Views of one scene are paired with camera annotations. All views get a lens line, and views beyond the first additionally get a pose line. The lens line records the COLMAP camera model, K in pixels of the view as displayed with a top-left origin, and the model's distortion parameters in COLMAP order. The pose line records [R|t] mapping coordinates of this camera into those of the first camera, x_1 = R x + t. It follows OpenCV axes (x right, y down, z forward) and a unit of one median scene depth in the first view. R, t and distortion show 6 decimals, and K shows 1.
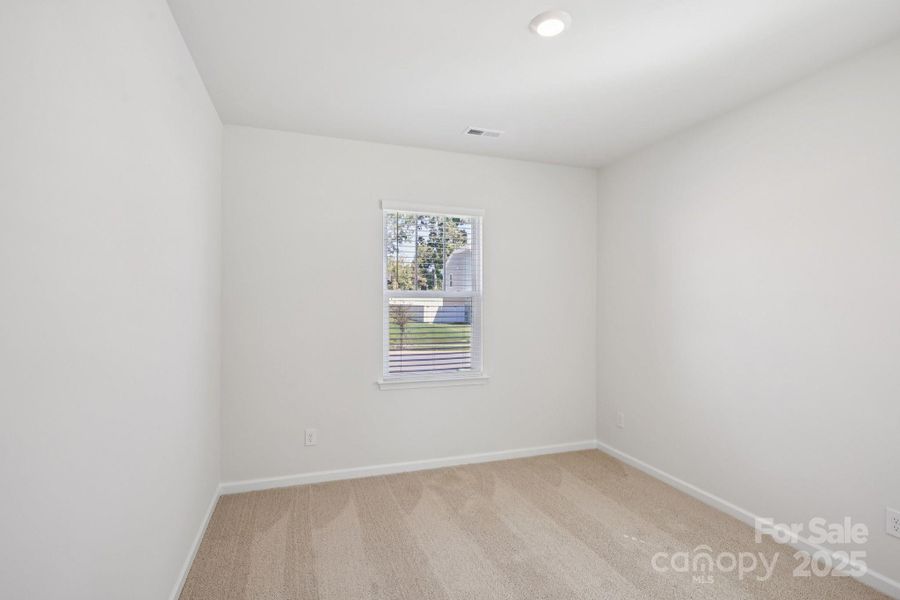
lens RADIAL K [[433.6, 0, 453.3], [0, 433.6, 306.5], [0, 0, 1]] dist [0.002748, -0.000431]
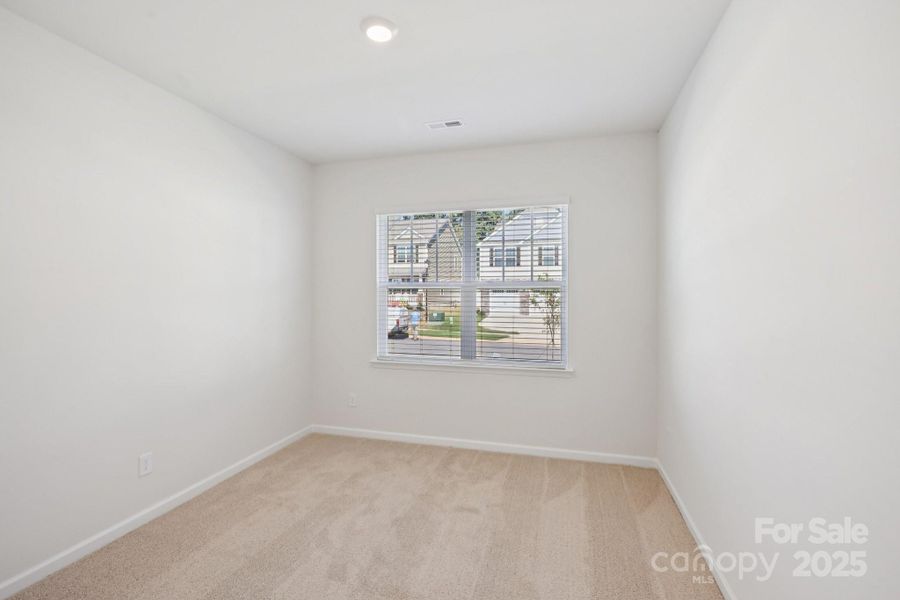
lens RADIAL K [[396.8, 0, 453.7], [0, 396.8, 293.5], [0, 0, 1]] dist [-0.010787, -0.000236]
pose [[0.815937, -0.012233, -0.578012, 0.483225], [0.005010, 0.999888, -0.014090, 0.005109], [0.578119, 0.008601, 0.815907, 0.178792]]
